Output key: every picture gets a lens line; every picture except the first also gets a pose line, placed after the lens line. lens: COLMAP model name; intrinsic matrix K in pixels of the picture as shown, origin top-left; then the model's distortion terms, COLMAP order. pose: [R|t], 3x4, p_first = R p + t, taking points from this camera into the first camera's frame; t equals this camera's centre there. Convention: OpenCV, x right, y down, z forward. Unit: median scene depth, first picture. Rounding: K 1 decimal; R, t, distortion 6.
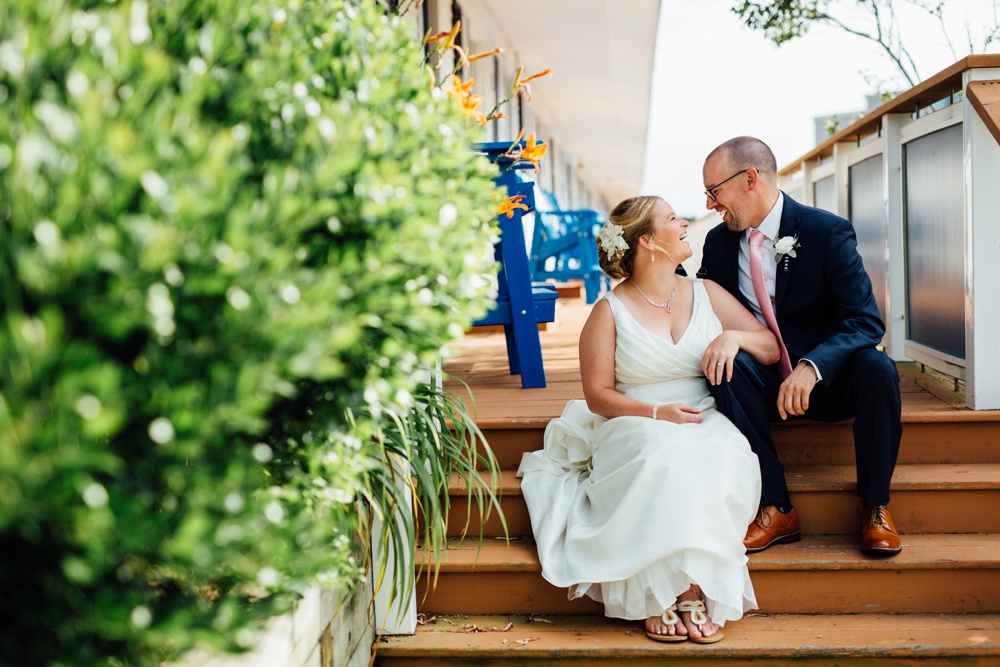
lens RADIAL K [[1461.4, 0, 500.0], [0, 1461.4, 333.5], [0, 0, 1]] dist [-0.001695, 0.068990]
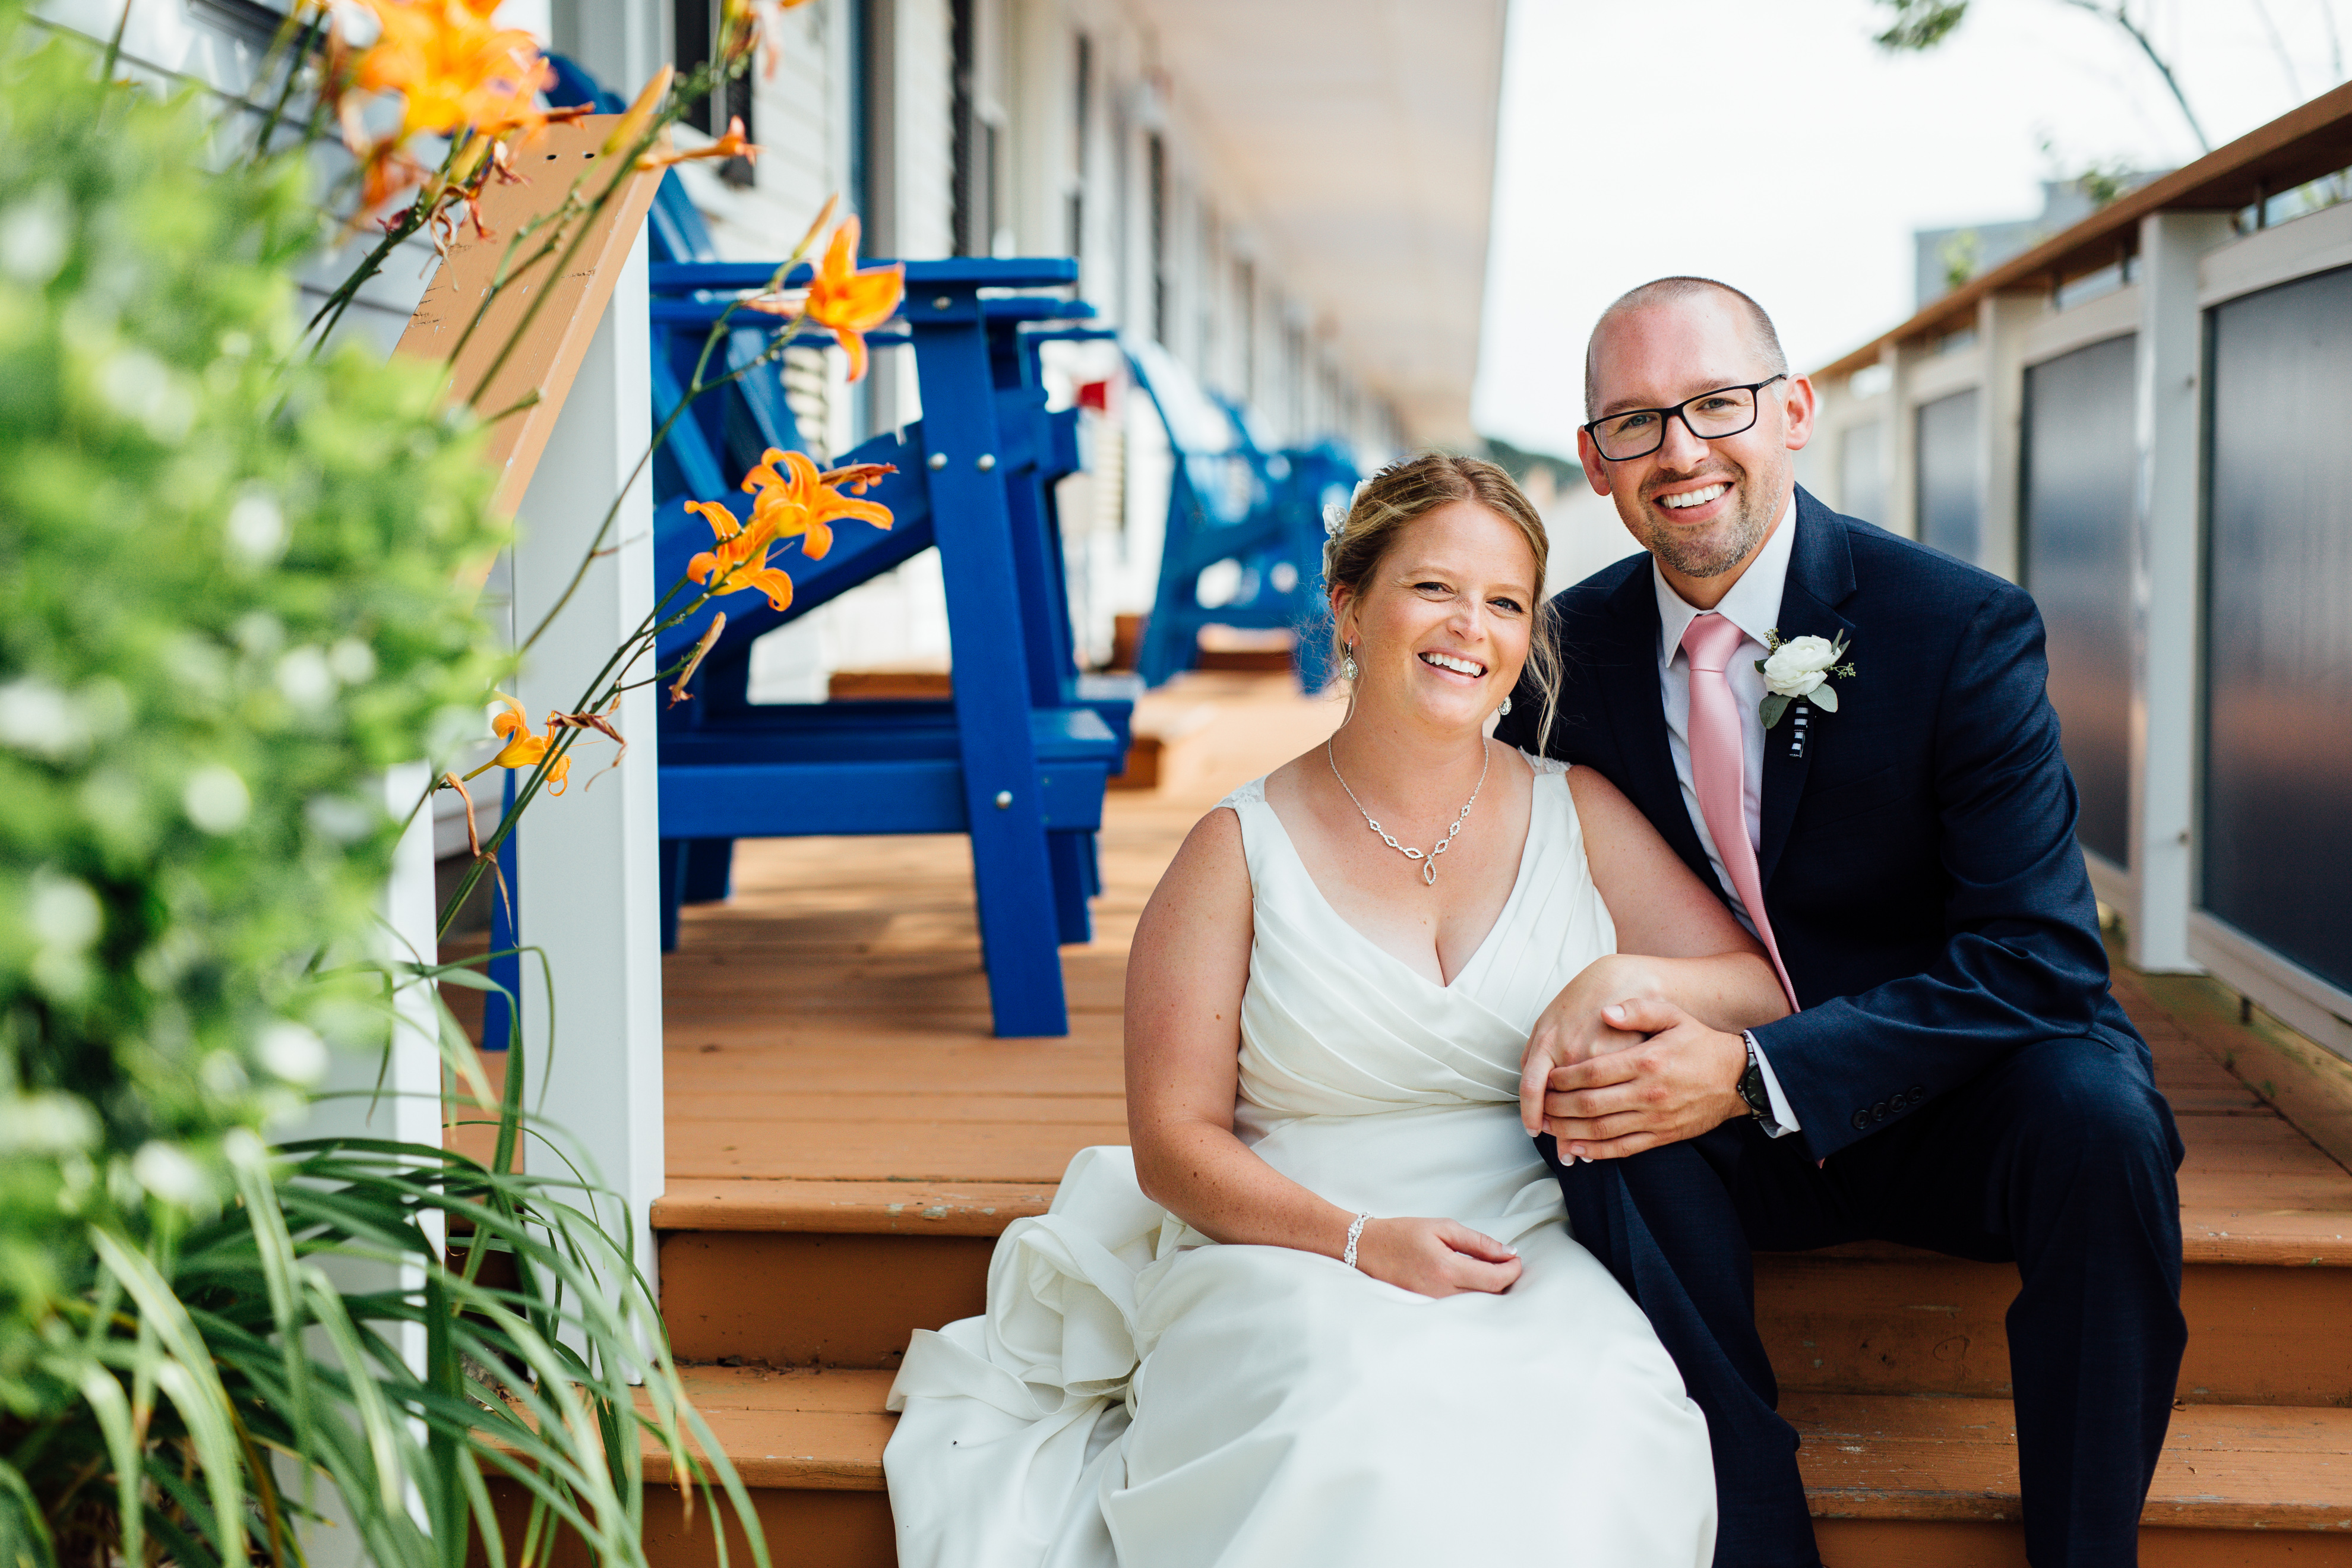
lens RADIAL K [[3452.5, 0, 1176.0], [0, 3452.5, 784.0], [0, 0, 1]] dist [0.011155, 0.031762]
pose [[0.999483, 0.031030, 0.008471, 0.066245], [-0.031189, 0.999328, 0.019243, -0.046895], [-0.007868, -0.019498, 0.999779, 0.347690]]
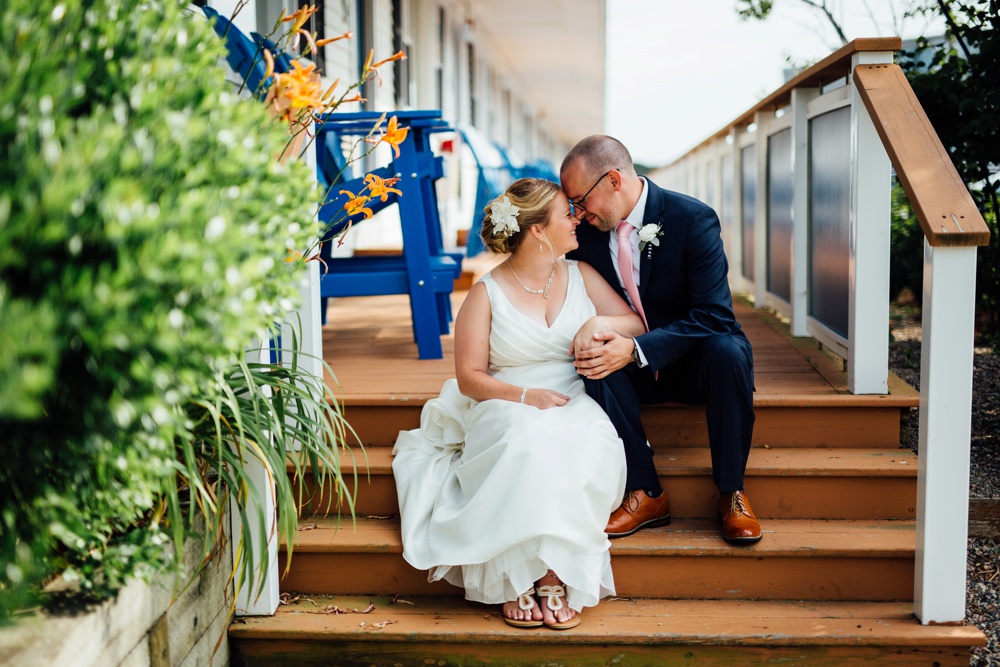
lens RADIAL K [[1461.4, 0, 500.0], [0, 1461.4, 333.5], [0, 0, 1]] dist [-0.001695, 0.068990]
pose [[0.999681, 0.016316, 0.019257, 0.071805], [-0.017041, 0.999129, 0.038086, -0.026774], [-0.018618, -0.038402, 0.999089, 0.005456]]
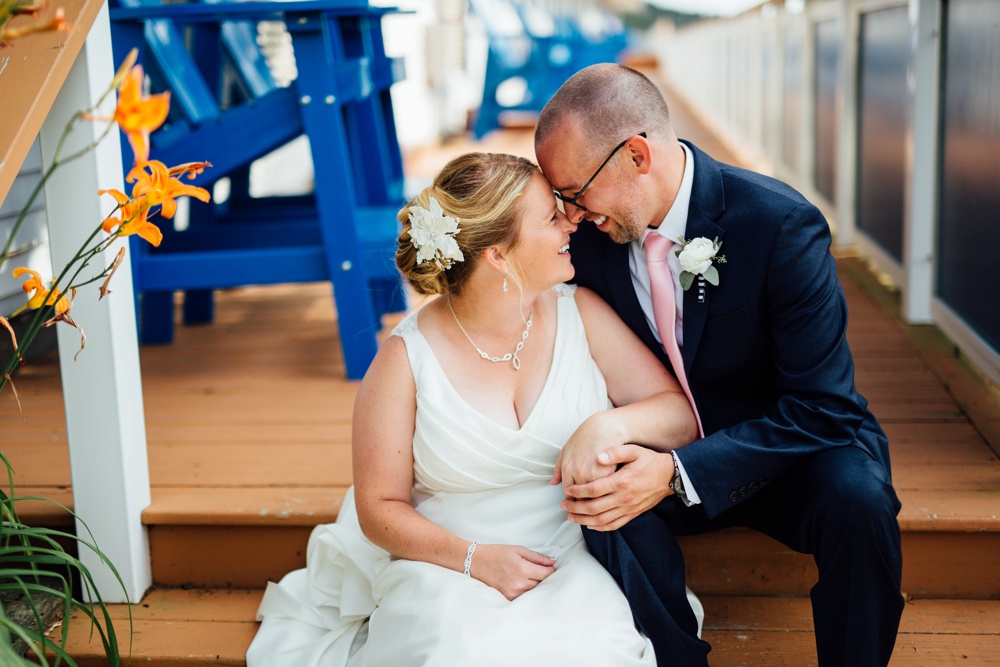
lens RADIAL K [[1467.9, 0, 500.0], [0, 1467.9, 333.5], [0, 0, 1]] dist [0.011155, 0.031762]
pose [[0.999984, 0.004163, -0.003832, 0.122234], [-0.003580, 0.989987, 0.141112, -0.108219], [0.004381, -0.141096, 0.989986, 0.491463]]
